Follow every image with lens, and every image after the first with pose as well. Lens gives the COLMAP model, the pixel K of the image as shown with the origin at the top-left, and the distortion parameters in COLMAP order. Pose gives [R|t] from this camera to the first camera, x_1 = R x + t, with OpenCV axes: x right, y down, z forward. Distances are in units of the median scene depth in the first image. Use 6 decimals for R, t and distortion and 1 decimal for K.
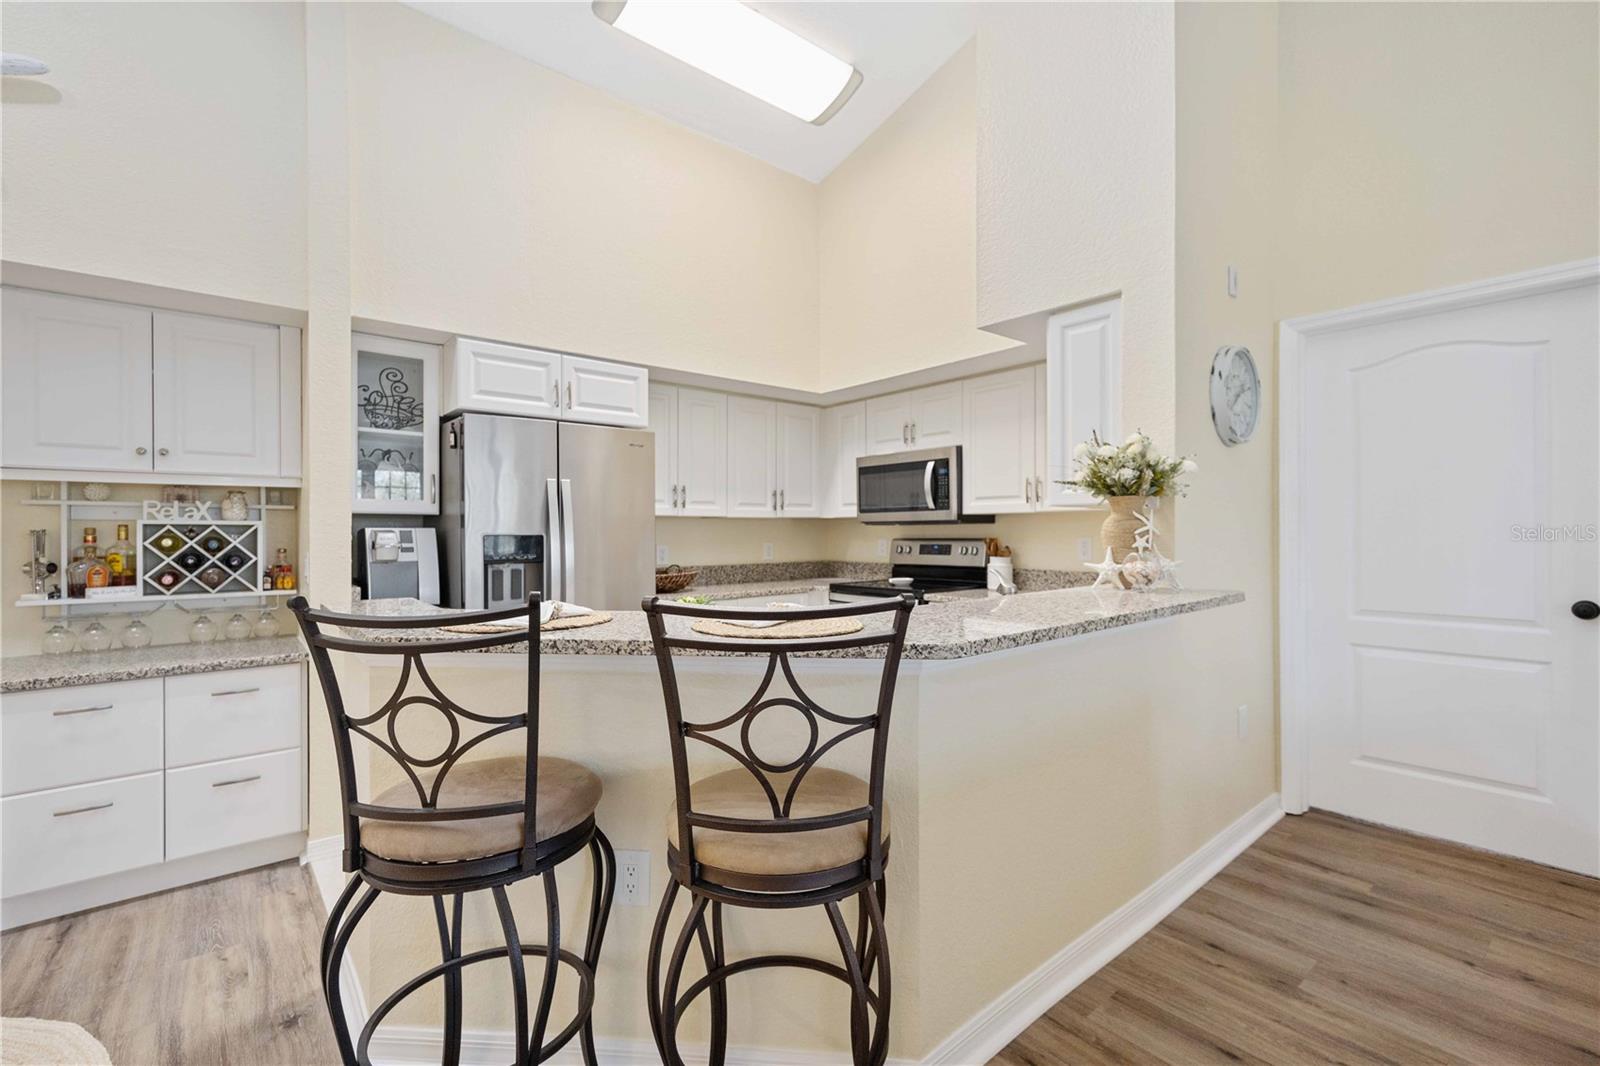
lens RADIAL K [[671.6, 0, 789.3], [0, 671.6, 526.5], [0, 0, 1]] dist [-0.004218, 0.000312]
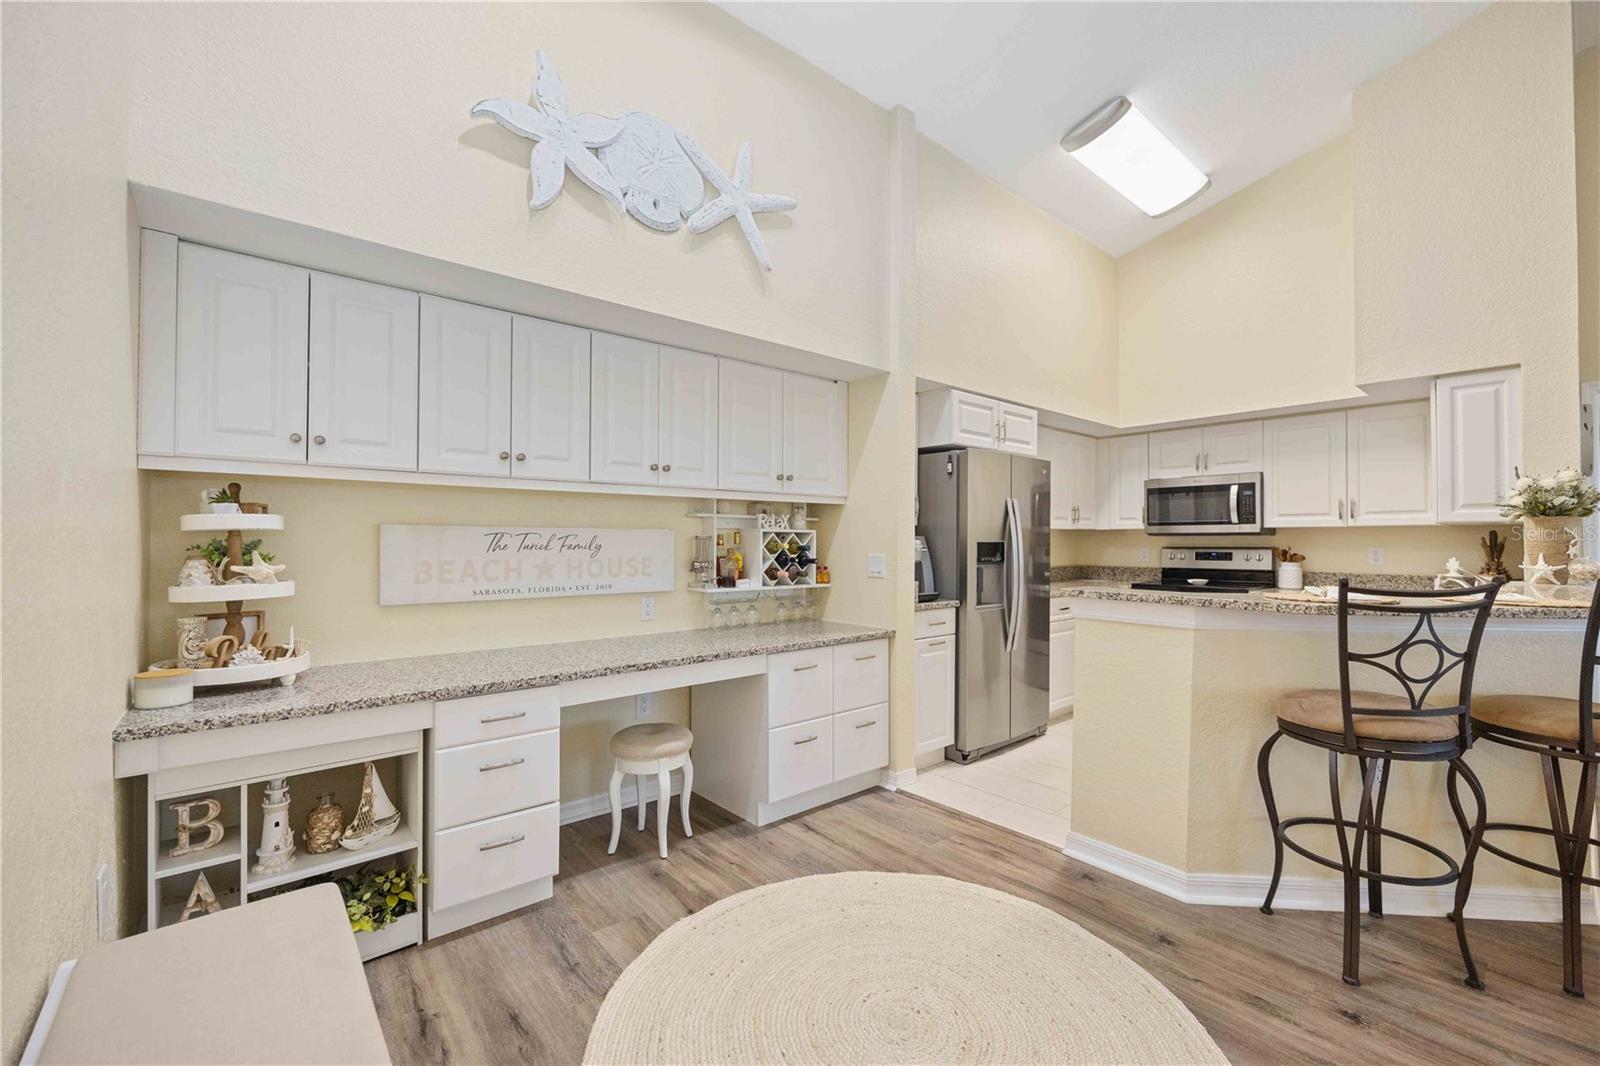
lens RADIAL K [[710.8, 0, 745.4], [0, 710.8, 532.0], [0, 0, 1]] dist [-0.002291, 0.002160]
pose [[0.998924, 0.004613, 0.046144, -0.777433], [-0.003988, 0.999899, -0.013633, 0.011988], [-0.046202, 0.013434, 0.998842, -0.285931]]
